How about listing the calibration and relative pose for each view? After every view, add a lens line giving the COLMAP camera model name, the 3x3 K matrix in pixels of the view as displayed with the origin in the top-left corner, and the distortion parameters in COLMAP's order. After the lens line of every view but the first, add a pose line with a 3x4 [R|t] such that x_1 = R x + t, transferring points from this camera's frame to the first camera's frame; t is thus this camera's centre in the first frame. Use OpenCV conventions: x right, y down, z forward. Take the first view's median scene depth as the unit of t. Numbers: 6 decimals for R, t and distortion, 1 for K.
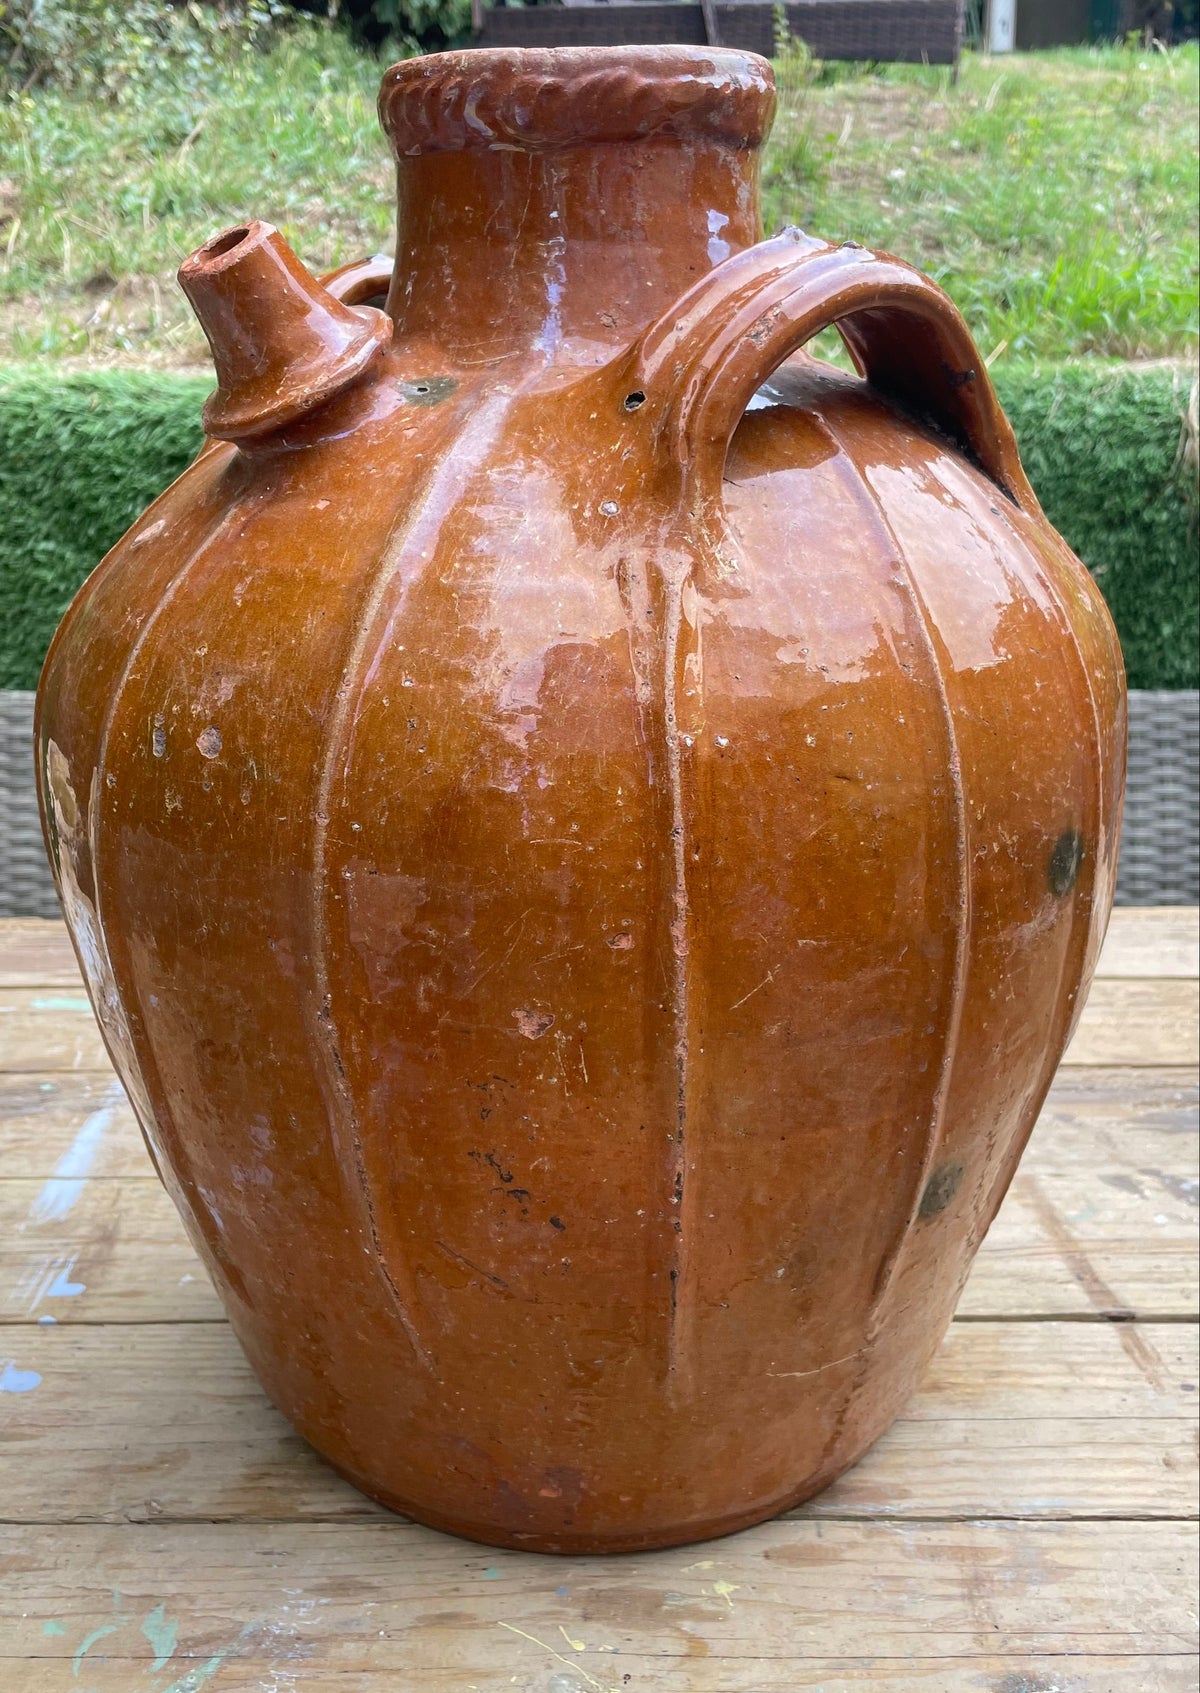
lens RADIAL K [[1676.1, 0, 665.0], [0, 1676.1, 724.6], [0, 0, 1]] dist [0.047661, 0.000000]
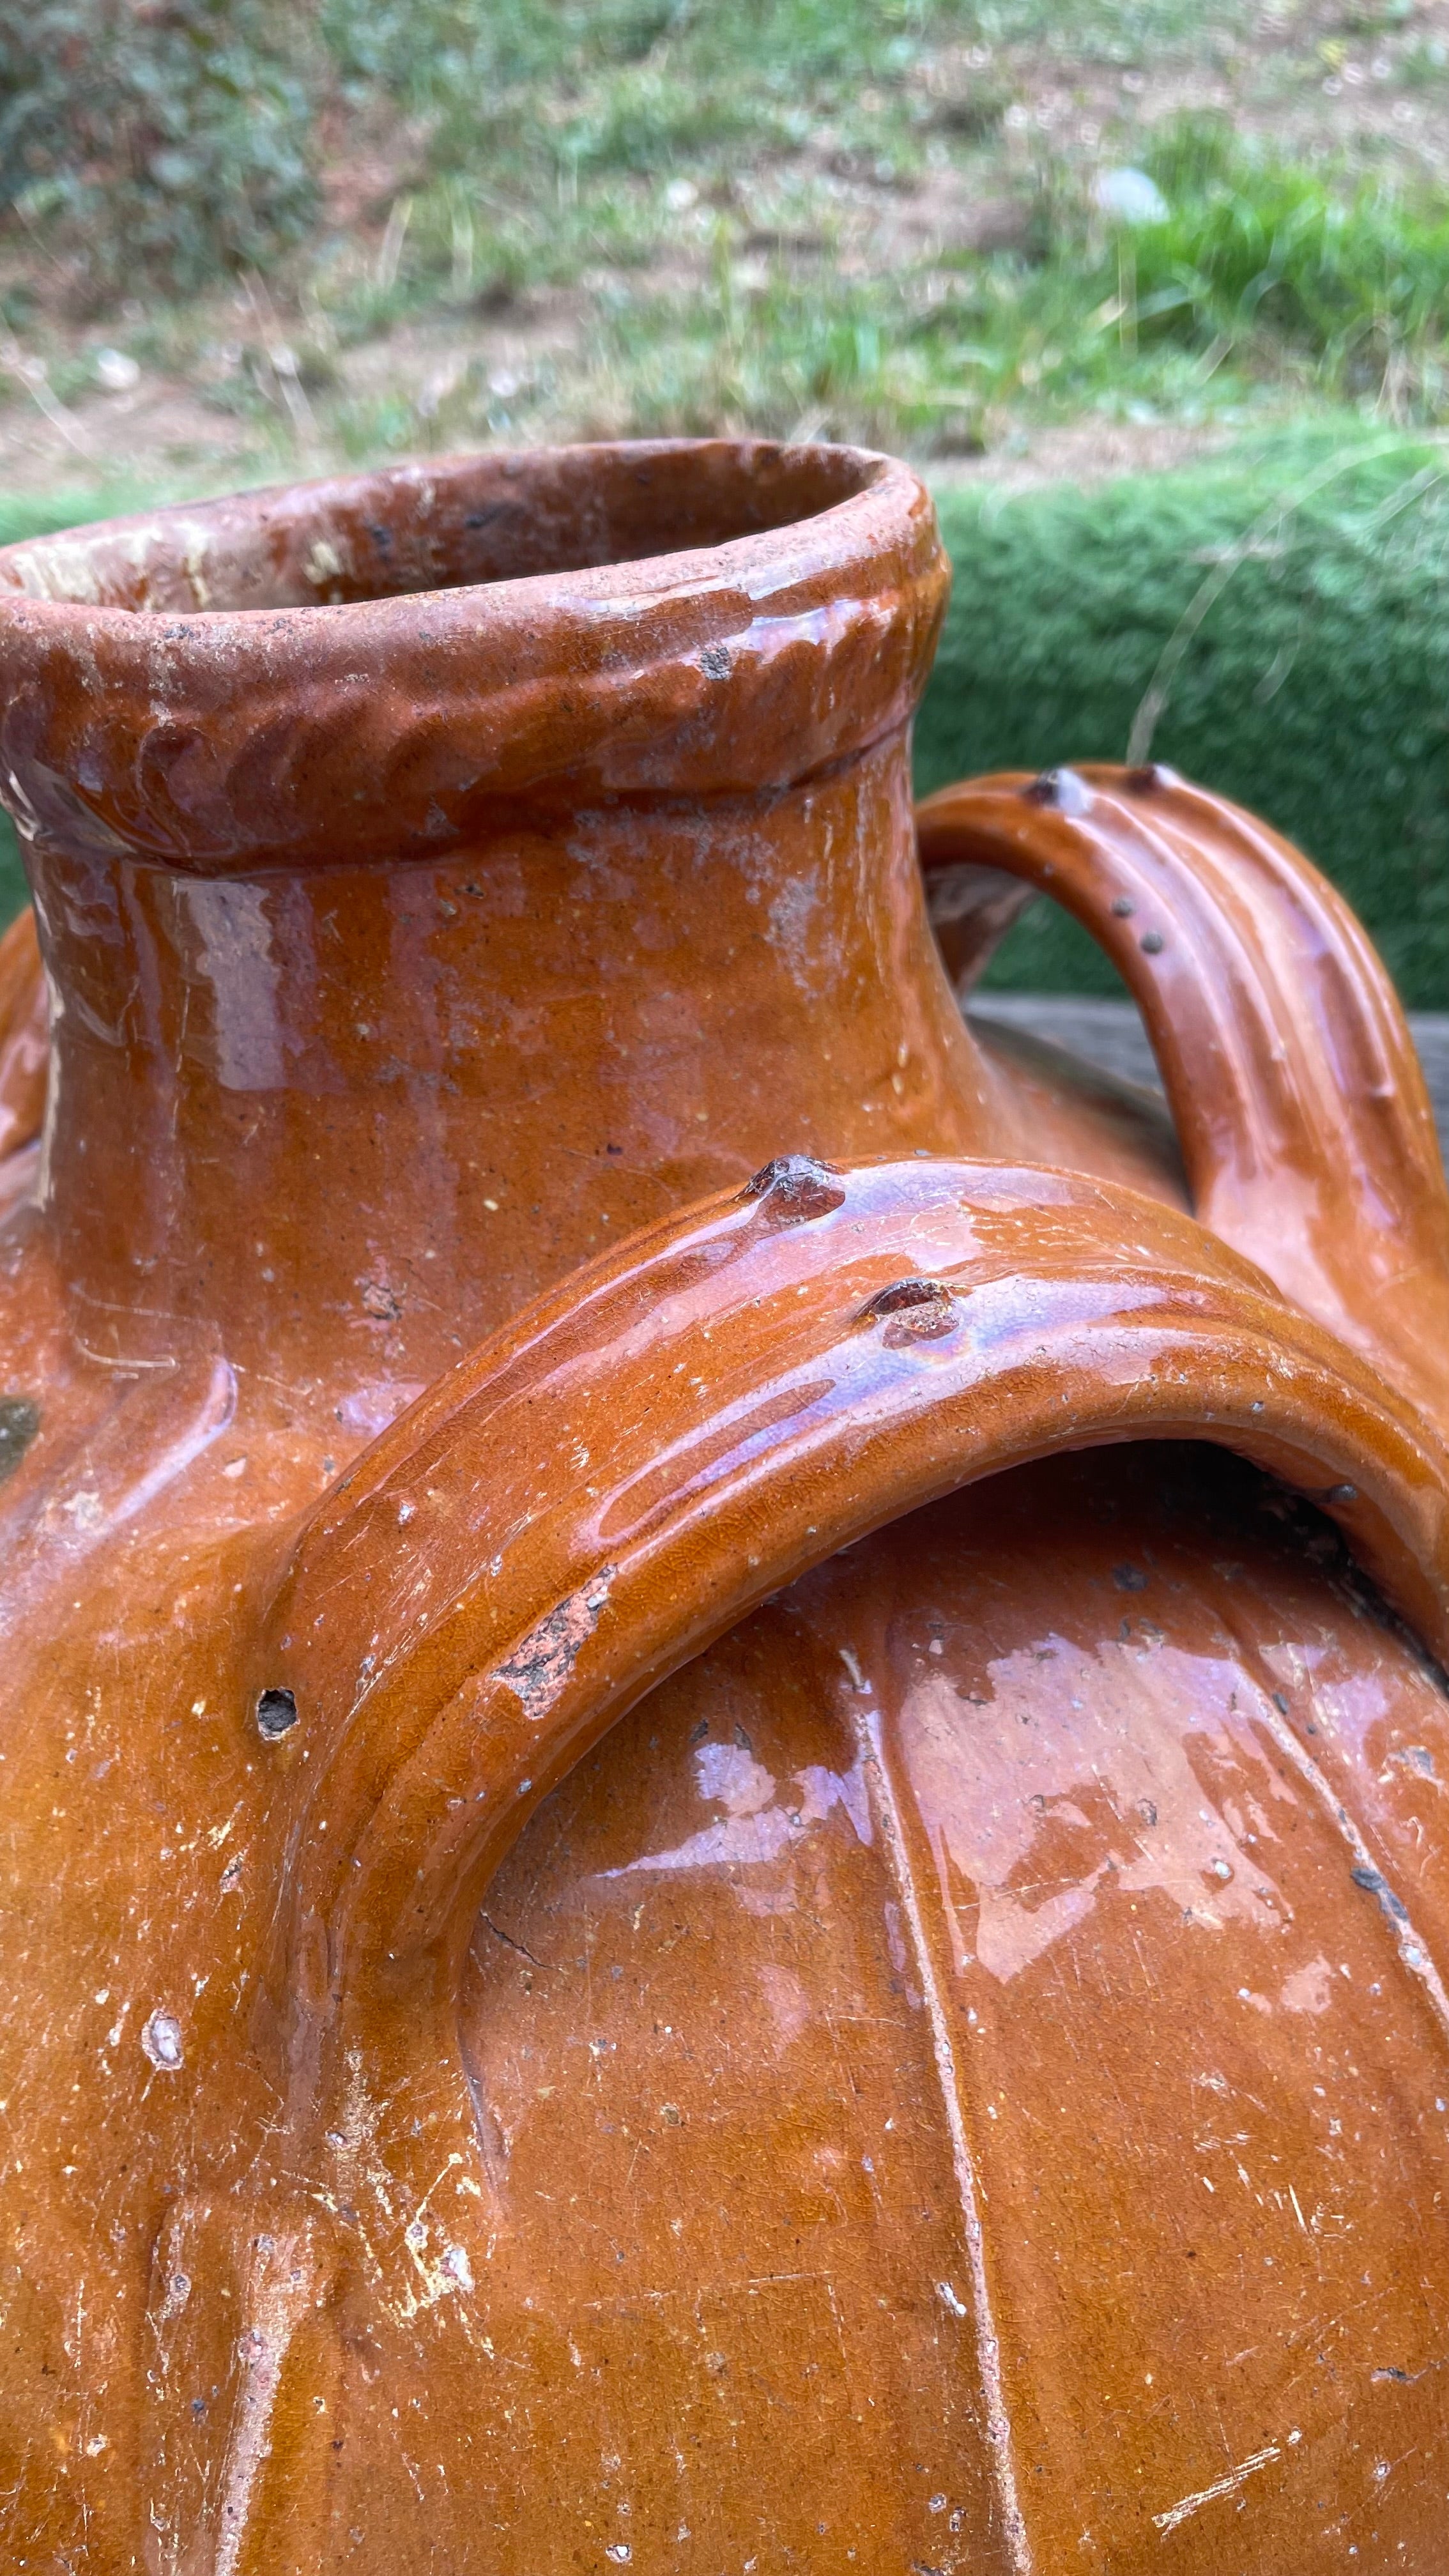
lens RADIAL K [[2038.8, 0, 737.8], [0, 2038.8, 1261.5], [0, 0, 1]] dist [0.078548, -0.126514]
pose [[0.955804, 0.090234, -0.279816, 0.164032], [-0.019722, 0.969272, 0.245198, -0.334569], [0.293343, -0.228842, 0.928214, 0.524824]]
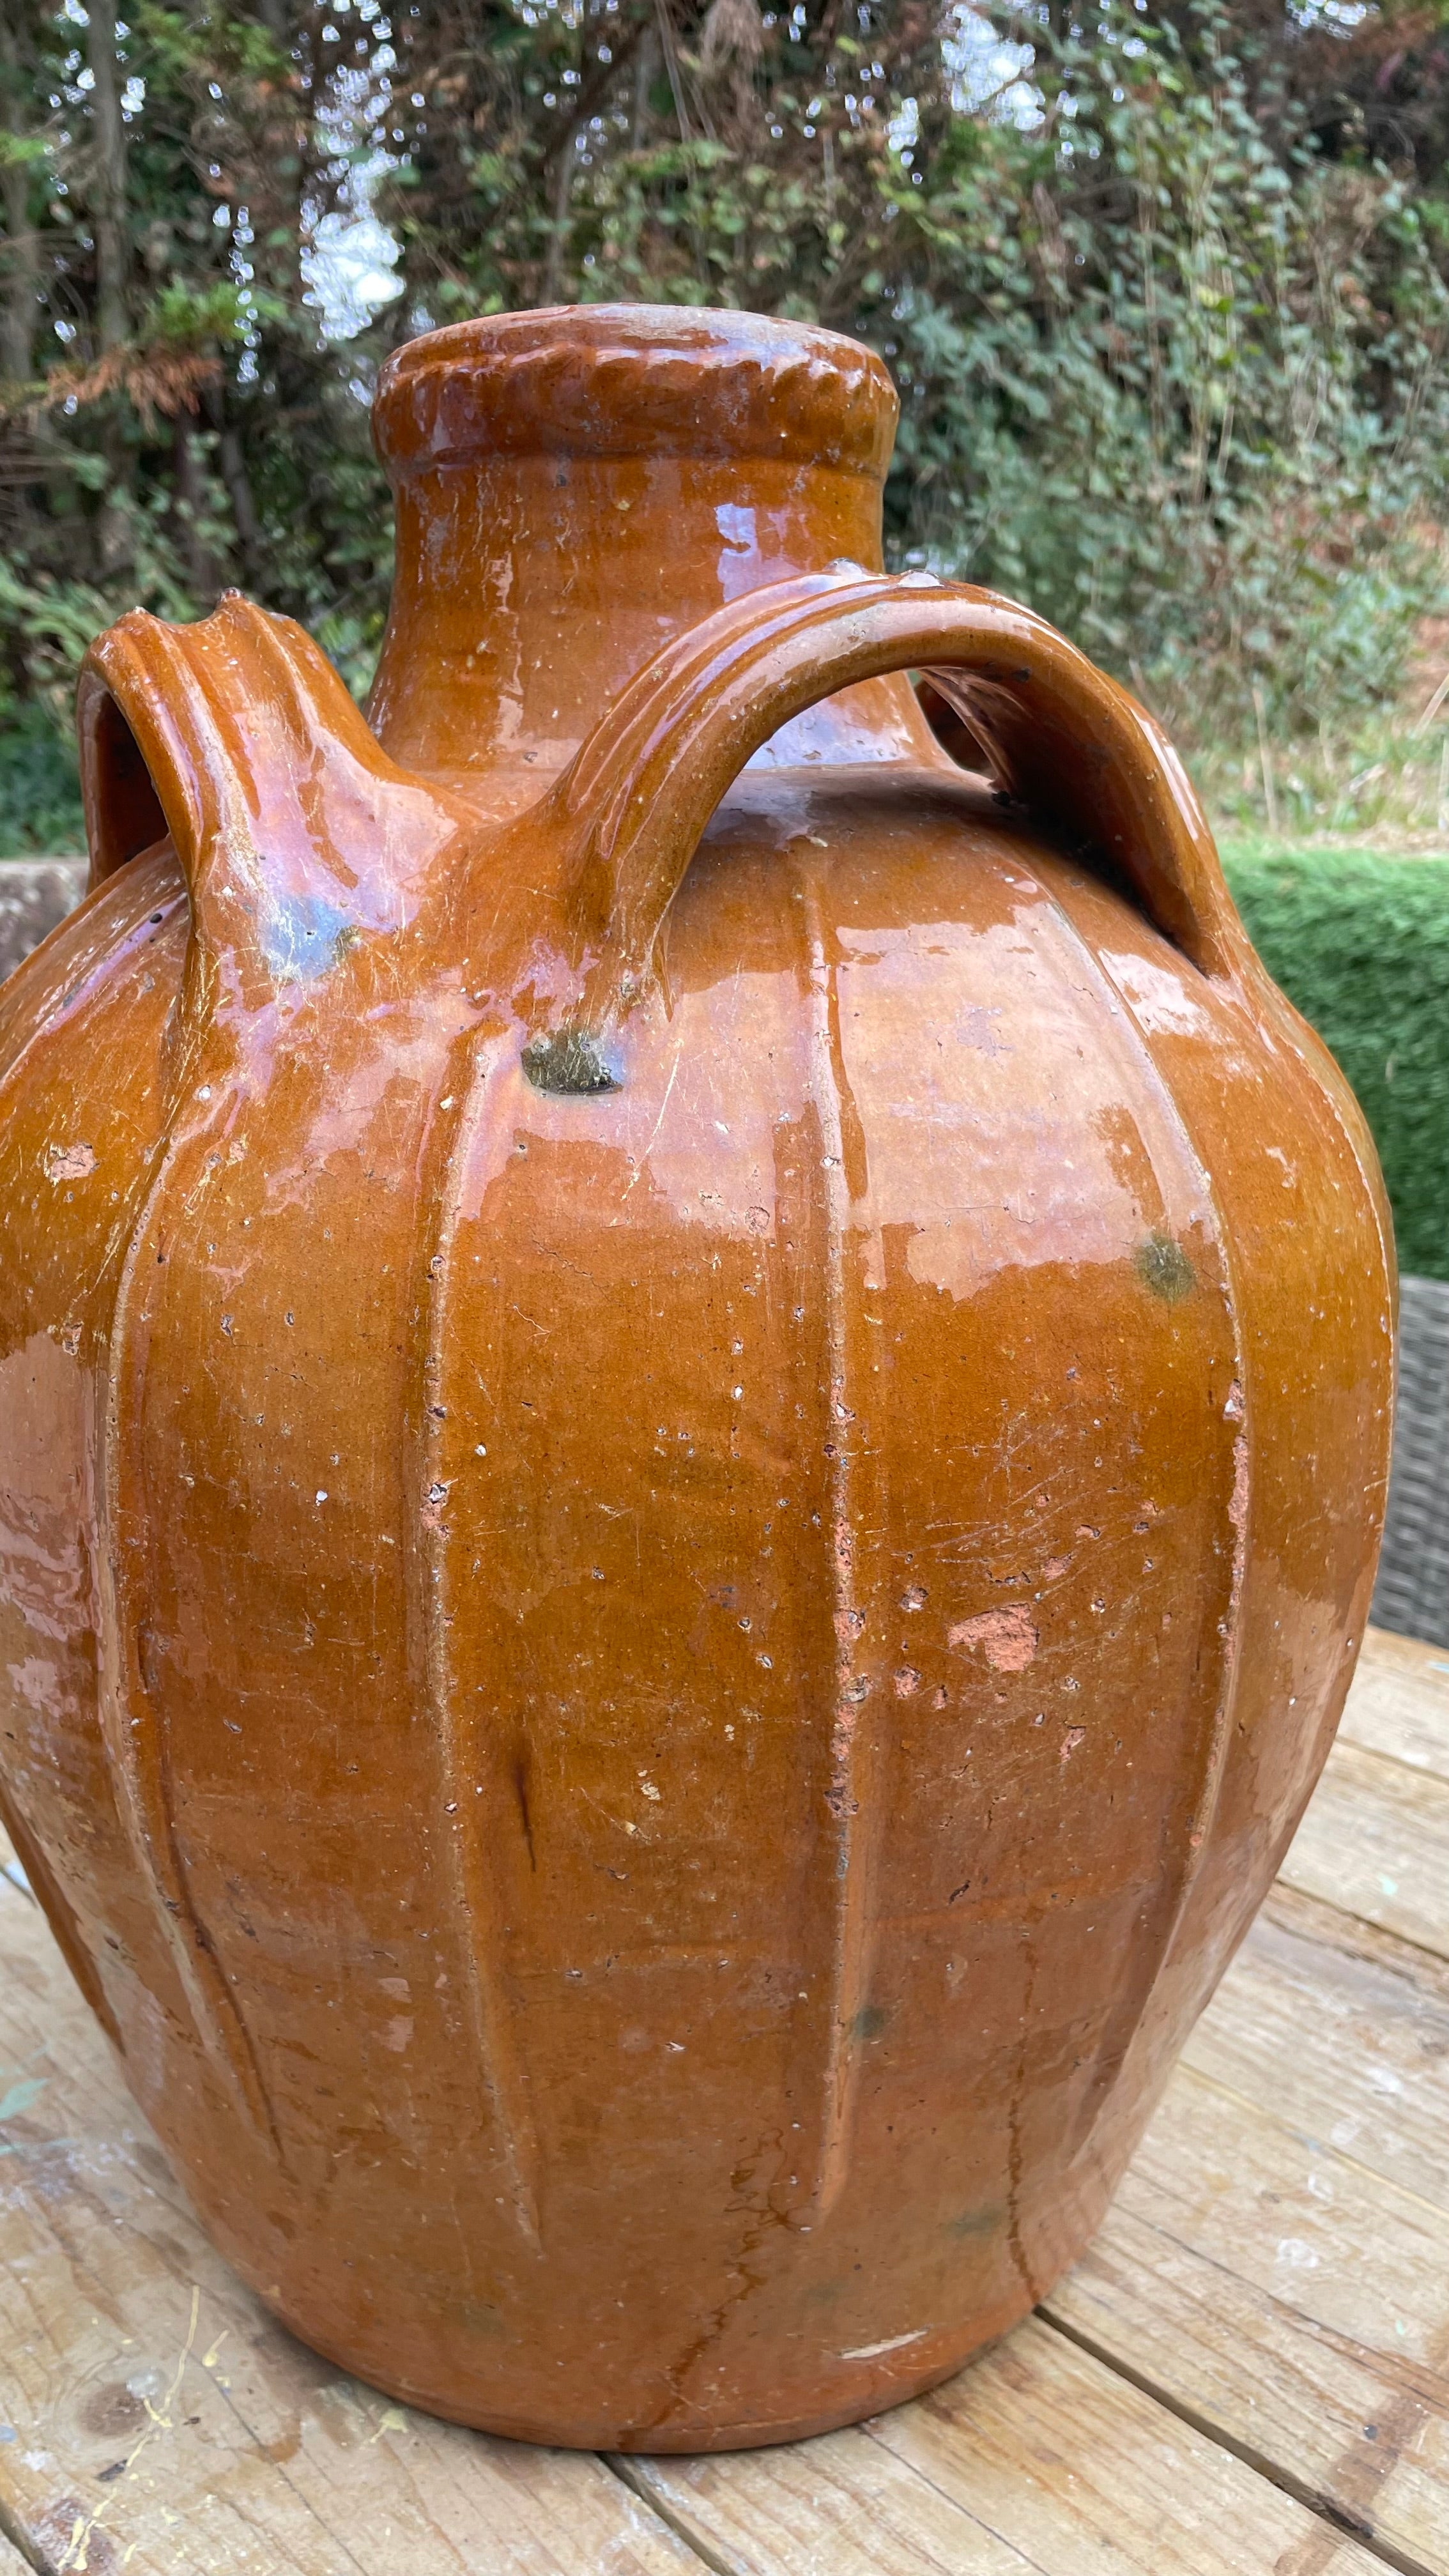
lens RADIAL K [[2038.8, 0, 736.0], [0, 2038.8, 1253.1], [0, 0, 1]] dist [0.078548, -0.126514]
pose [[0.659129, 0.174897, -0.731409, 0.685383], [-0.194105, 0.979191, 0.059224, -0.071263], [0.726548, 0.102935, 0.679362, 0.432157]]
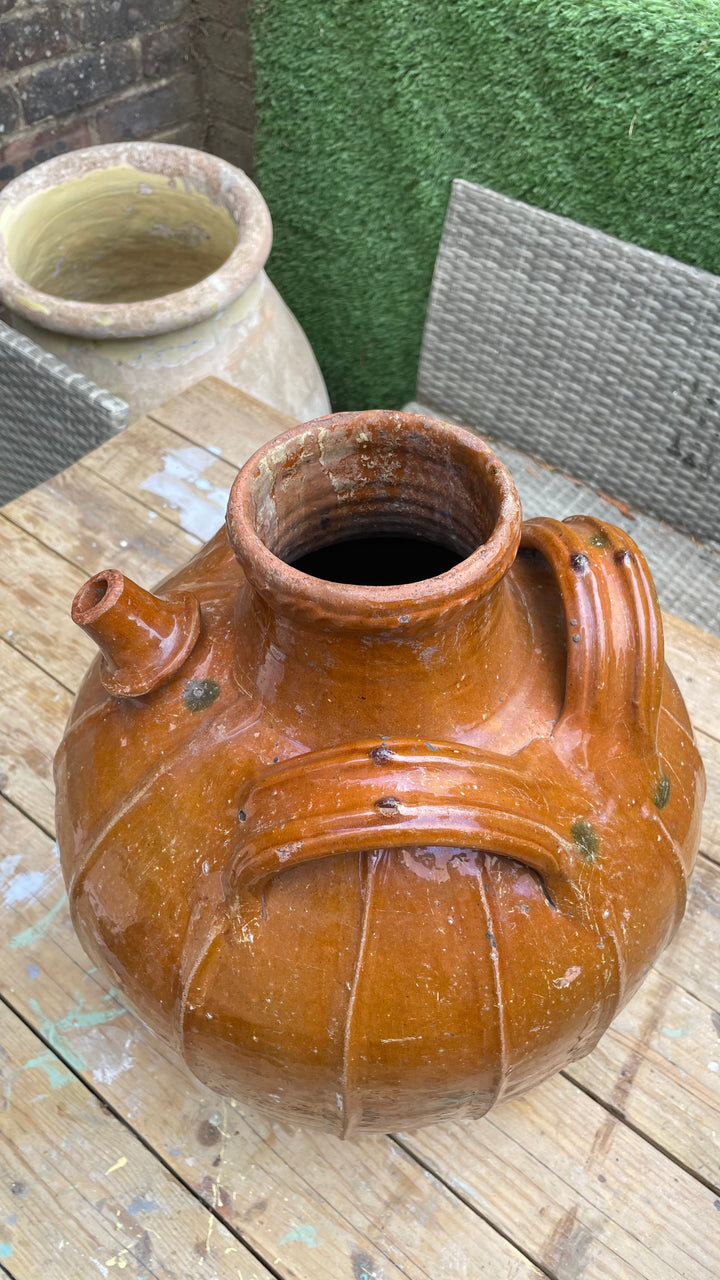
lens RADIAL K [[1013.1, 0, 359.5], [0, 1013.1, 637.4], [0, 0, 1]] dist [0.078548, -0.126514]
pose [[0.765851, 0.494118, -0.411485, 0.318047], [-0.157292, 0.764444, 0.625207, -0.787949], [0.623484, -0.414092, 0.663171, 0.413360]]
